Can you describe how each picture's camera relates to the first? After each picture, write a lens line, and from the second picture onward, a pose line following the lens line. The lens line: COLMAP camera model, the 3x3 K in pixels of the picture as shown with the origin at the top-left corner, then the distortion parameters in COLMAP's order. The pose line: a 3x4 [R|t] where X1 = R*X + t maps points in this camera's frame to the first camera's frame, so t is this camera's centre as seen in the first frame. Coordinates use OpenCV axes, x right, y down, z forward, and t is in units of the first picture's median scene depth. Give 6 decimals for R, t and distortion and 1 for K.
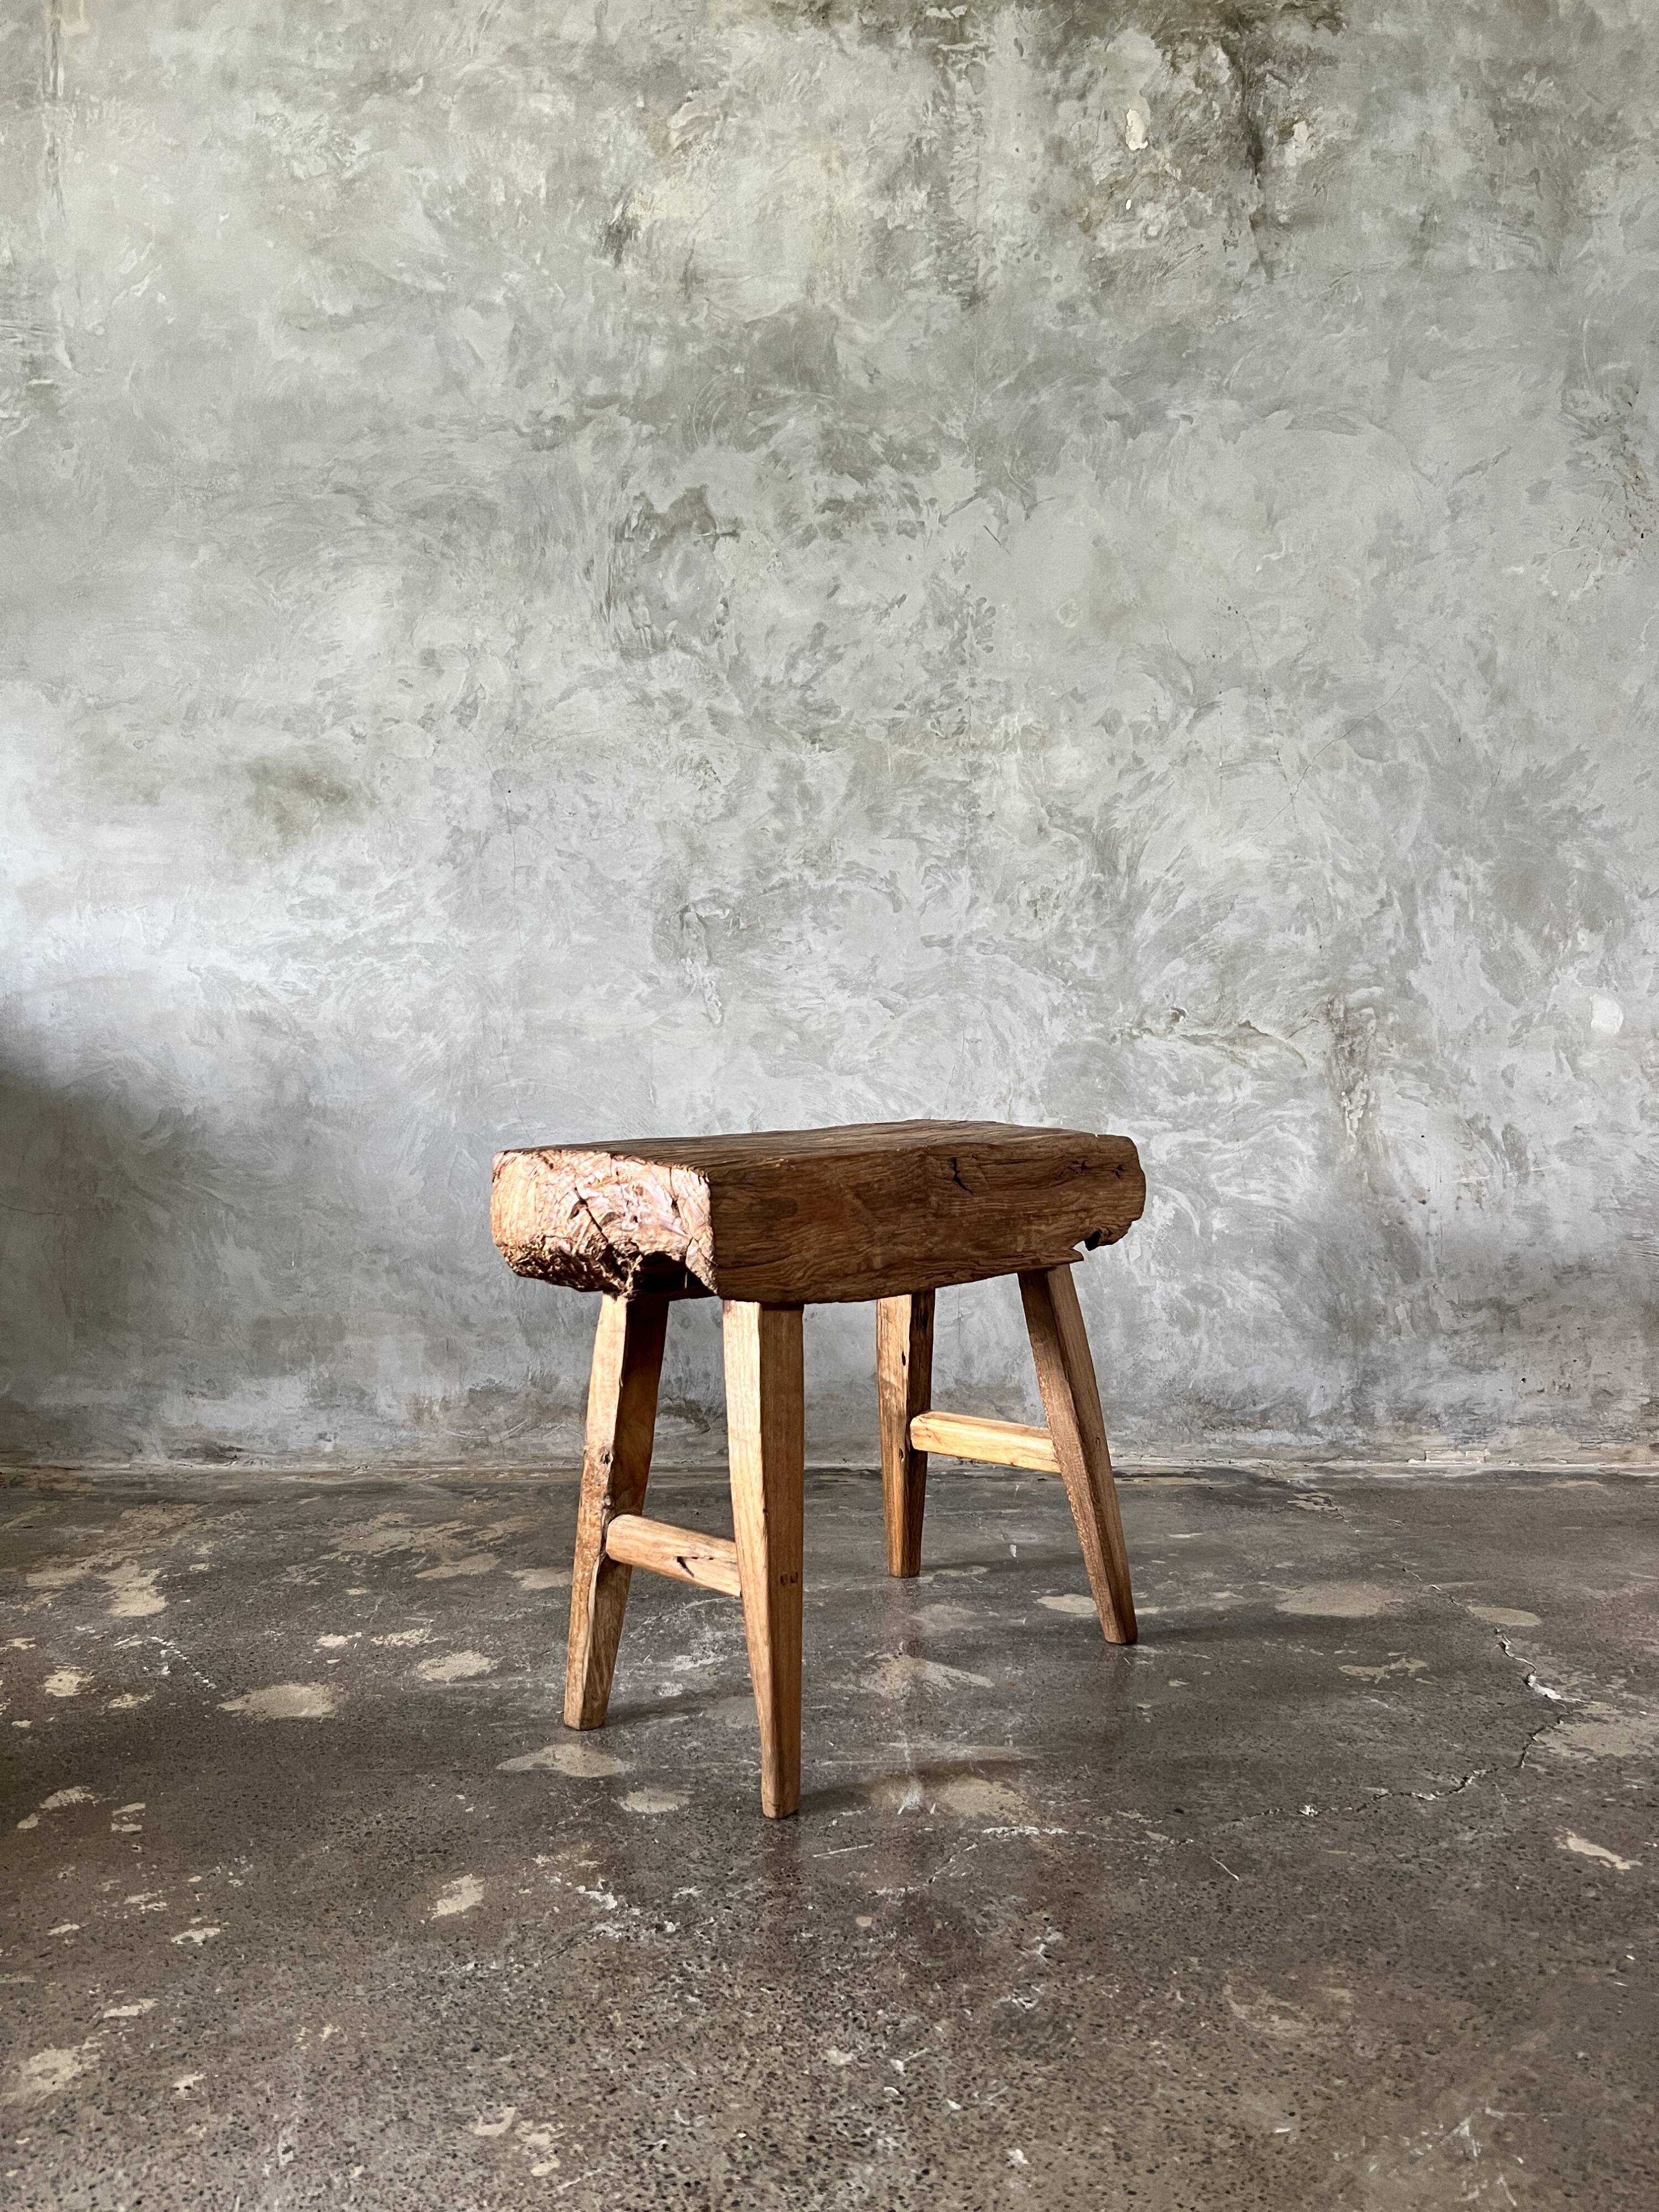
lens RADIAL K [[1686.1, 0, 847.3], [0, 1686.1, 1114.8], [0, 0, 1]] dist [0.028814, -0.048560]
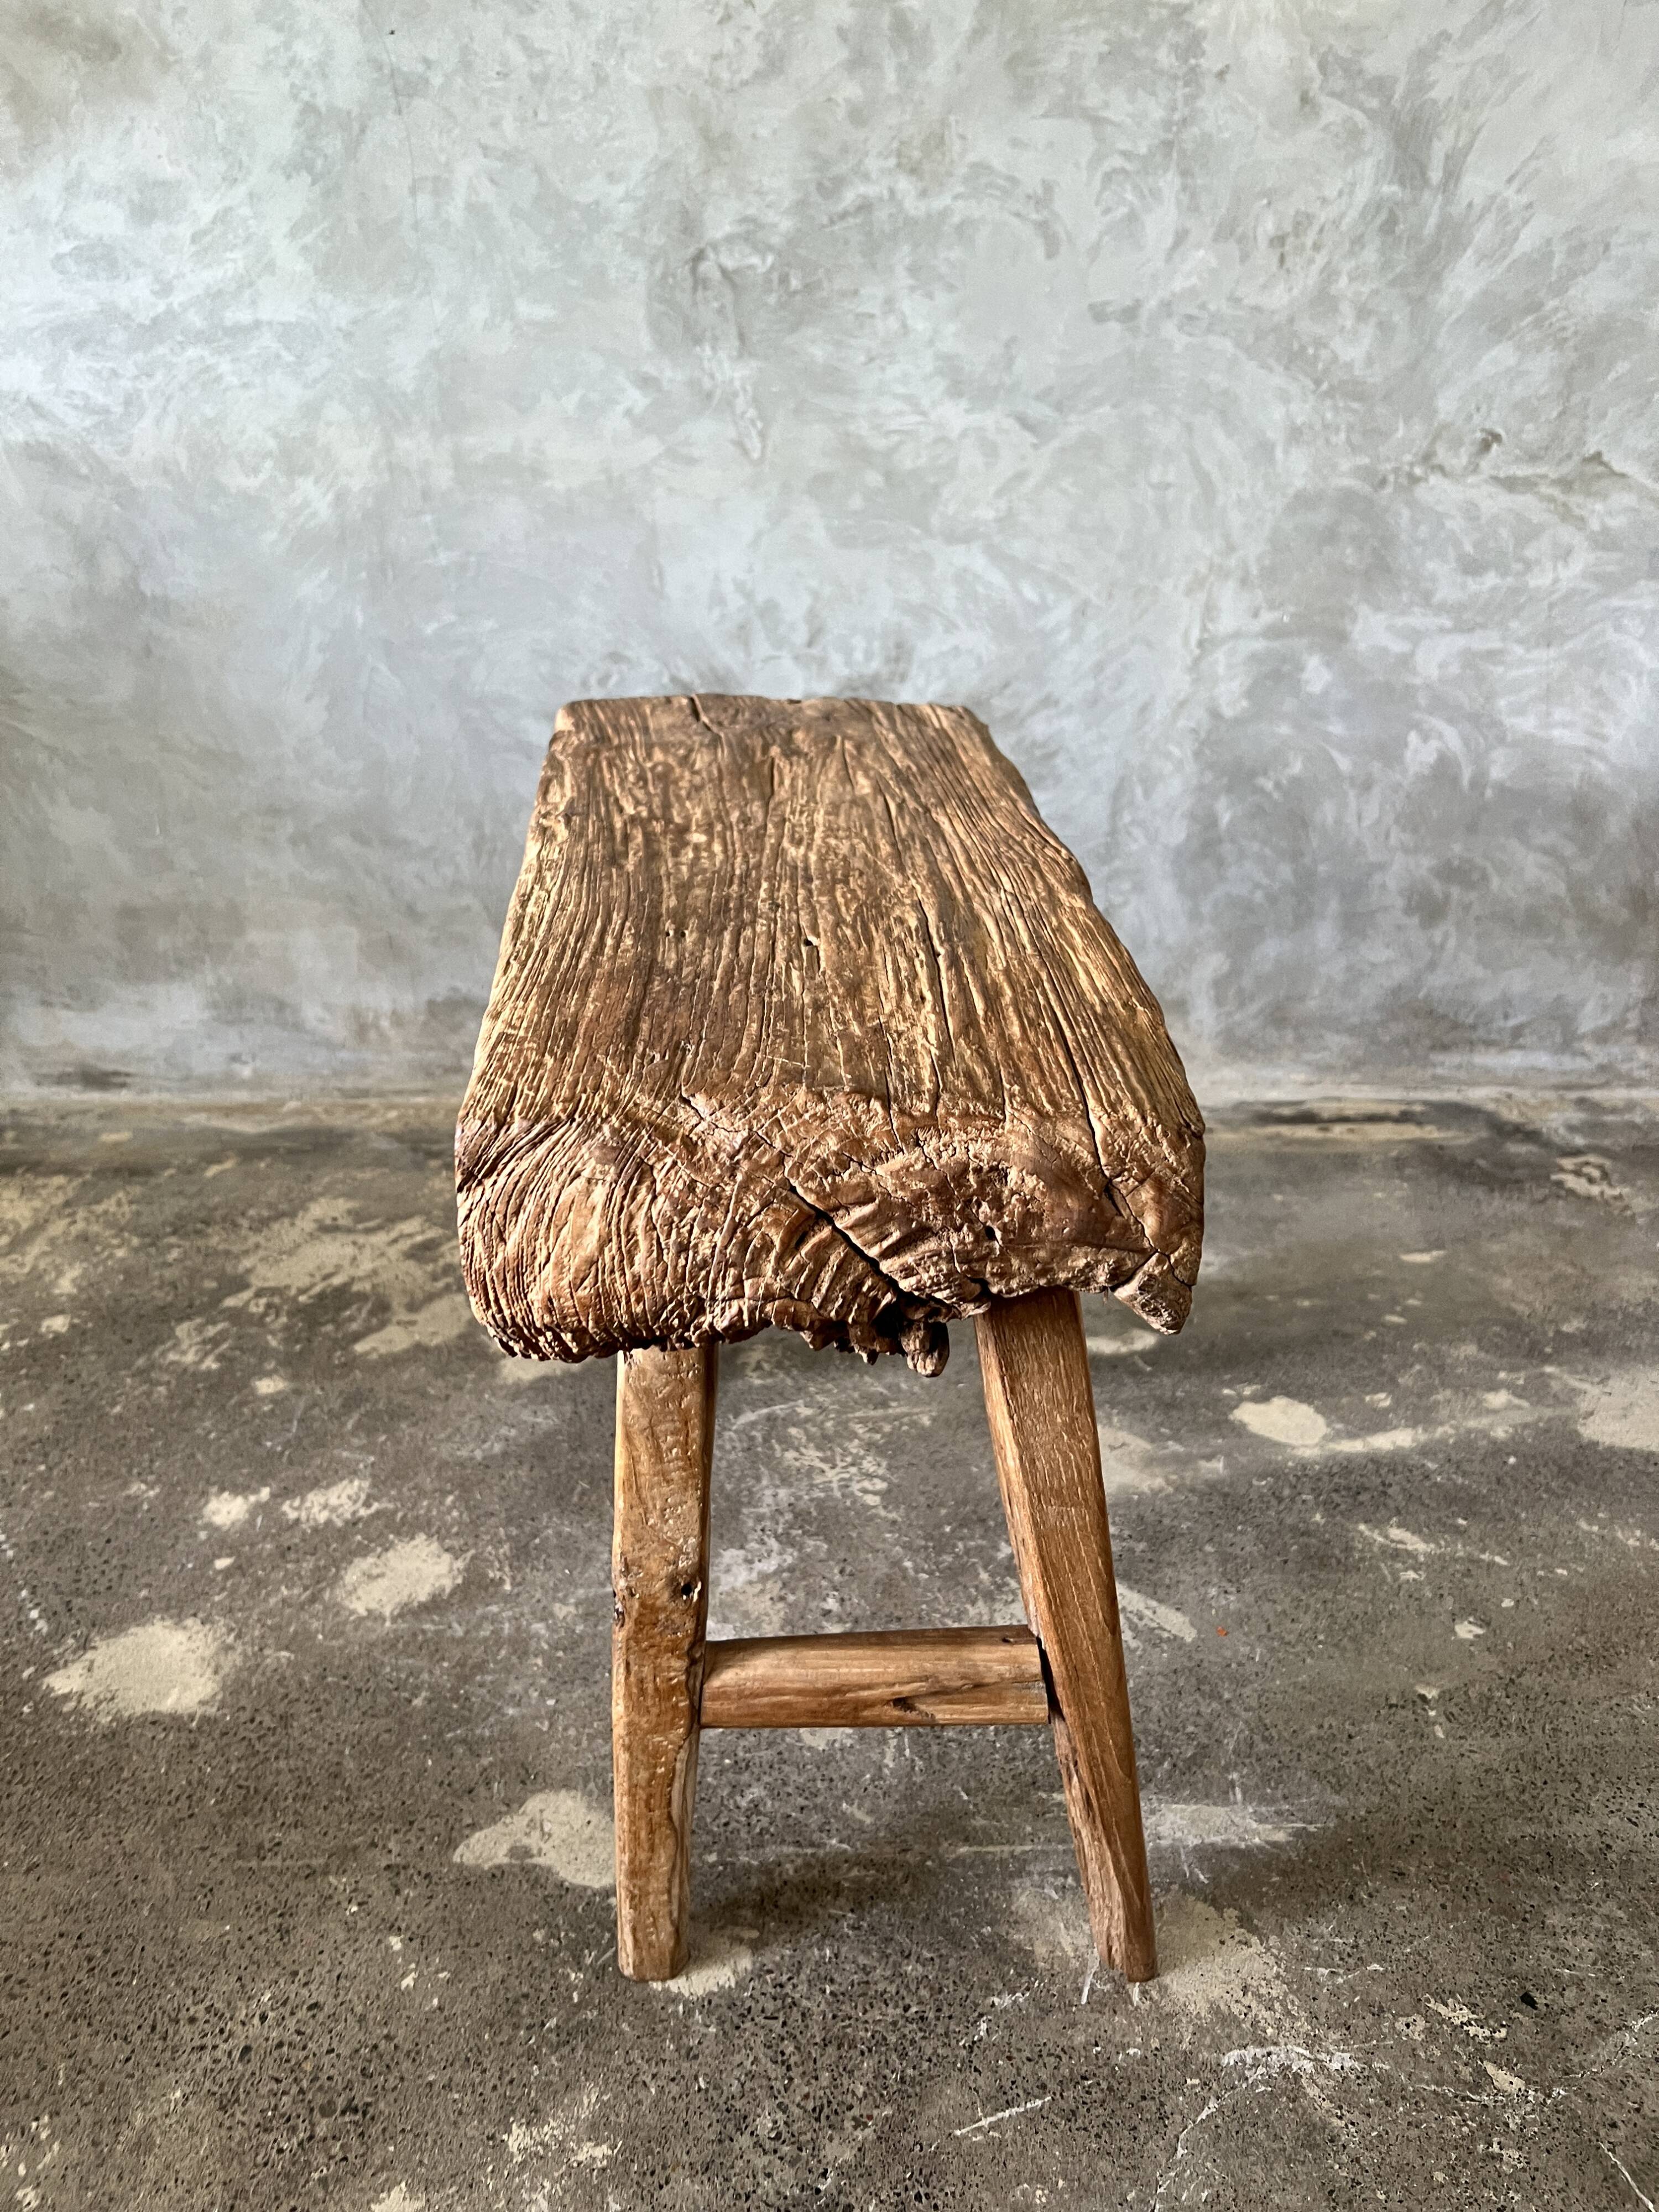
lens RADIAL K [[1686.1, 0, 840.2], [0, 1686.1, 1136.4], [0, 0, 1]] dist [0.028814, -0.048560]
pose [[0.999653, 0.012081, -0.023414, -0.028742], [-0.001534, 0.913857, 0.406033, -0.080797], [0.026302, -0.405856, 0.913558, 0.321350]]
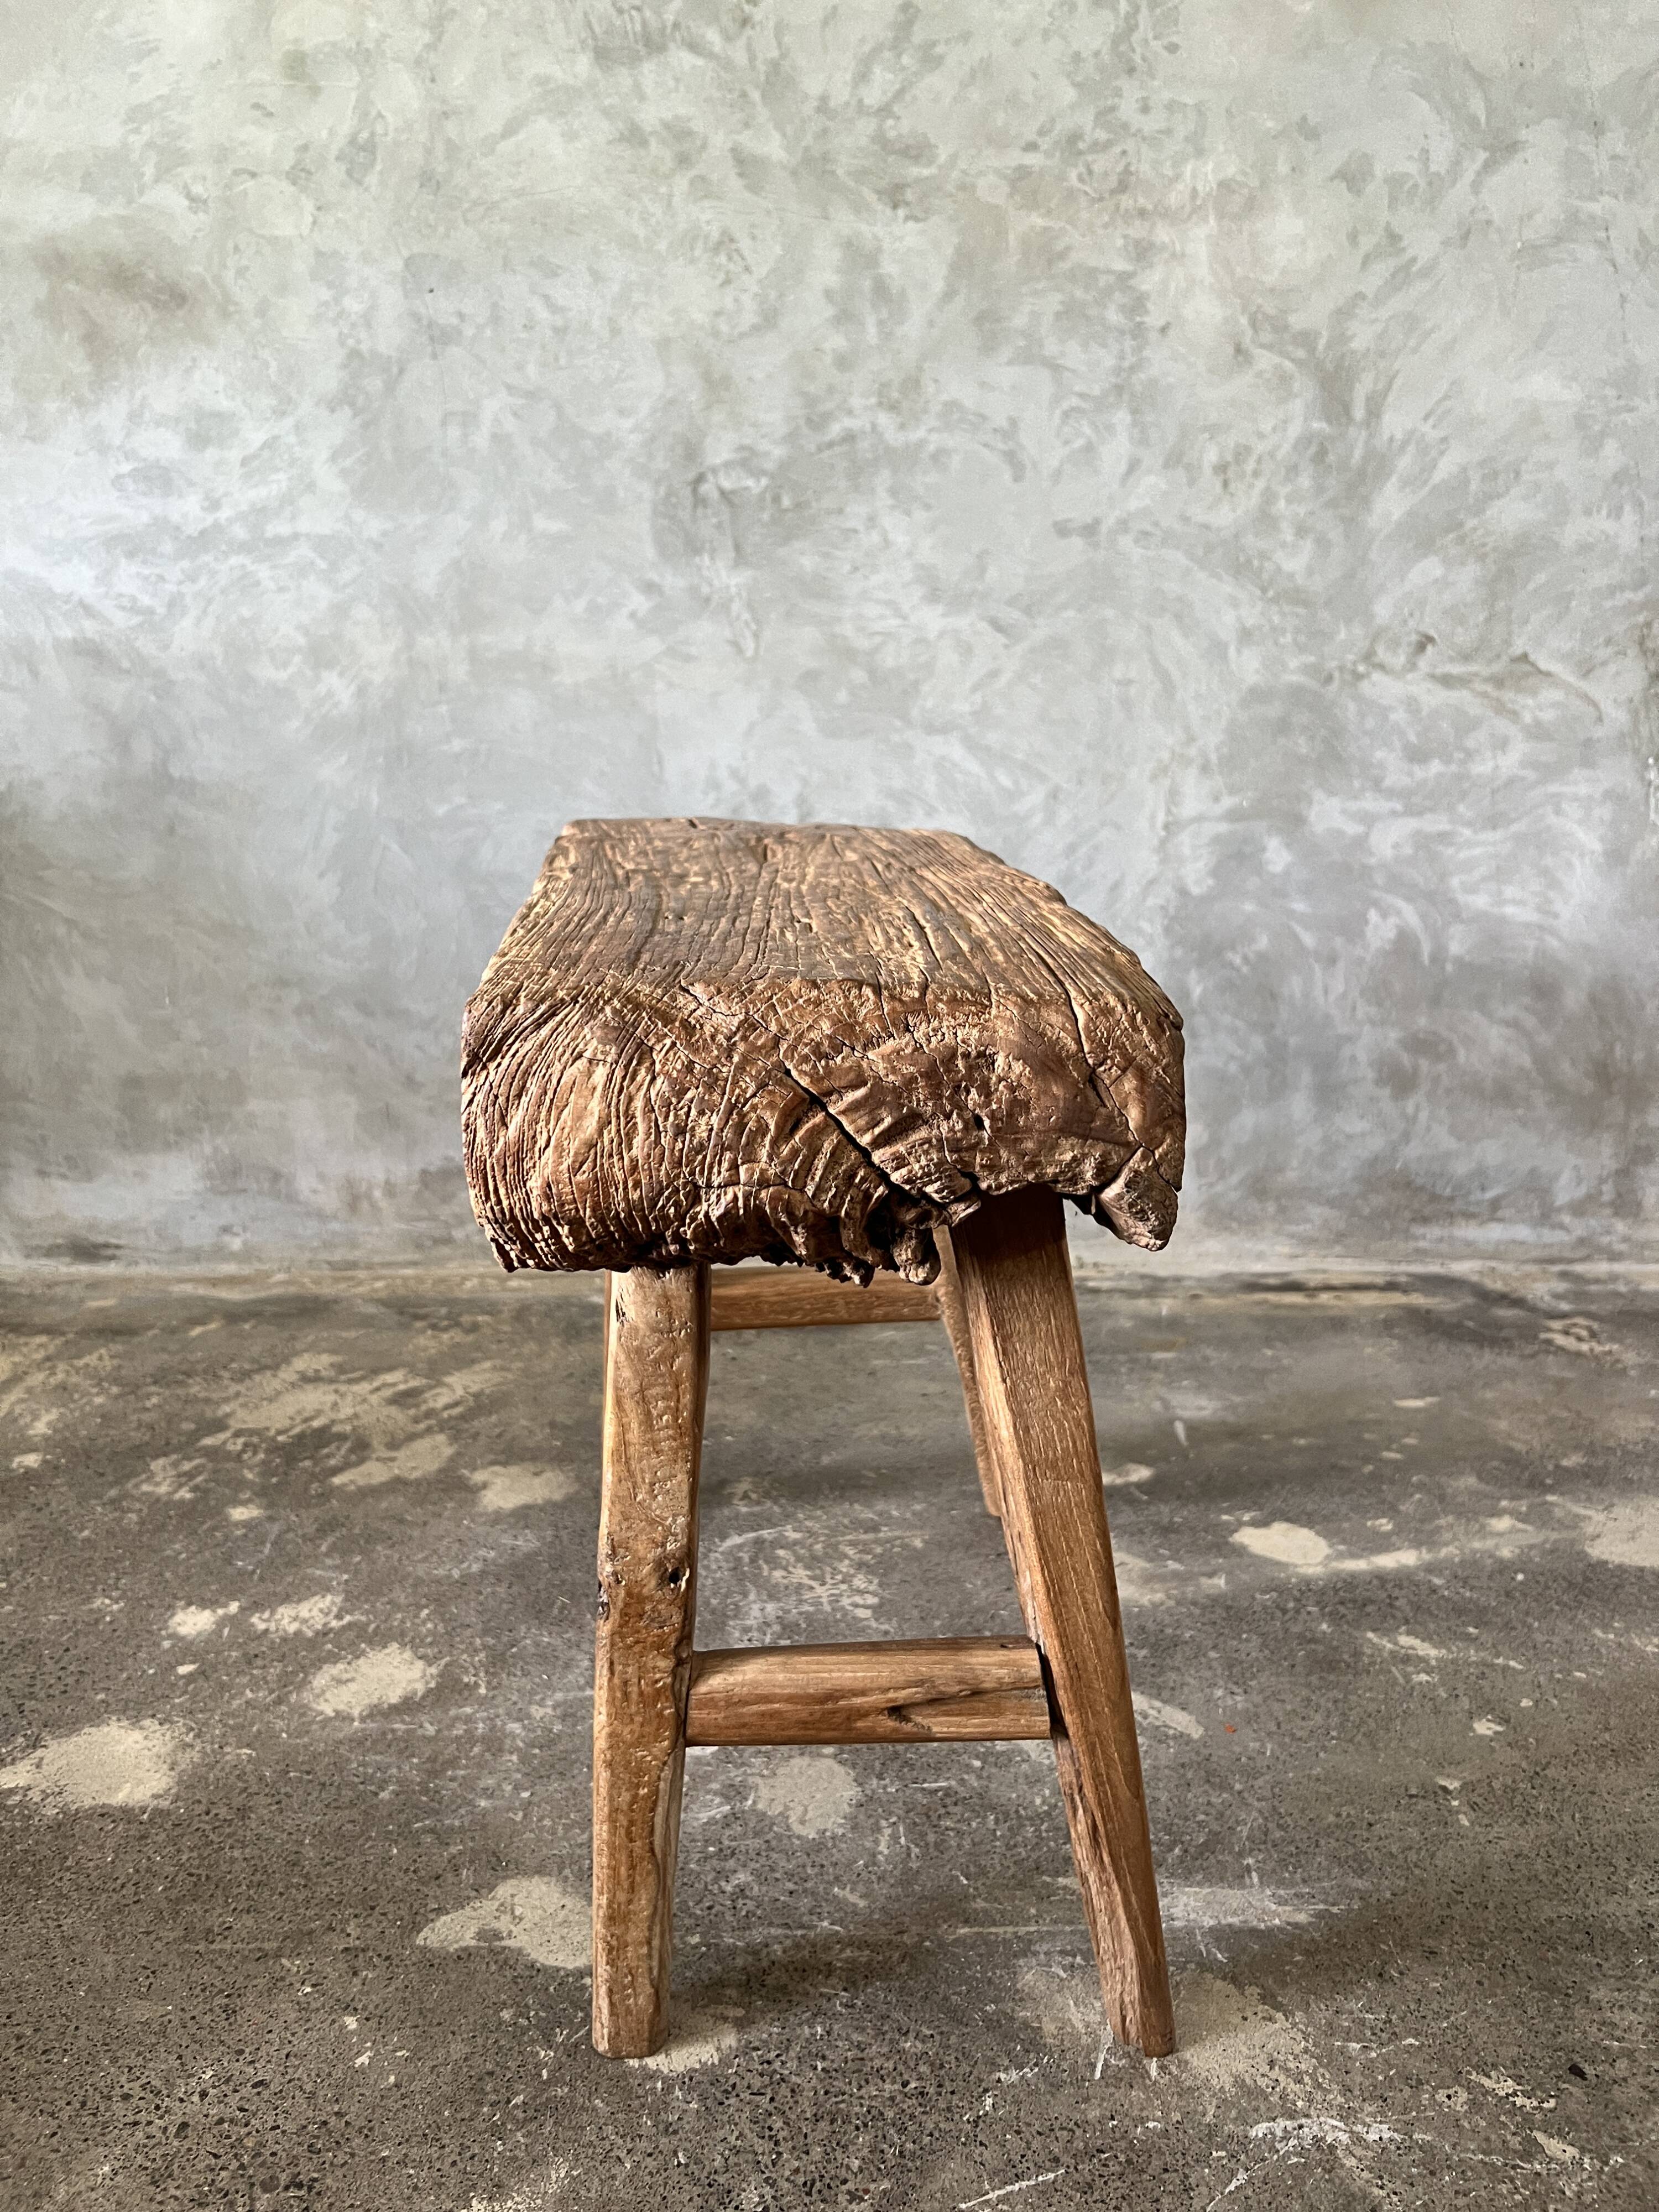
lens RADIAL K [[1686.1, 0, 836.4], [0, 1686.1, 1117.8], [0, 0, 1]] dist [0.028814, -0.048560]
pose [[0.999815, 0.005609, -0.018378, -0.029238], [-0.001500, 0.976312, 0.216364, -0.020111], [0.019156, -0.216296, 0.976140, 0.292442]]
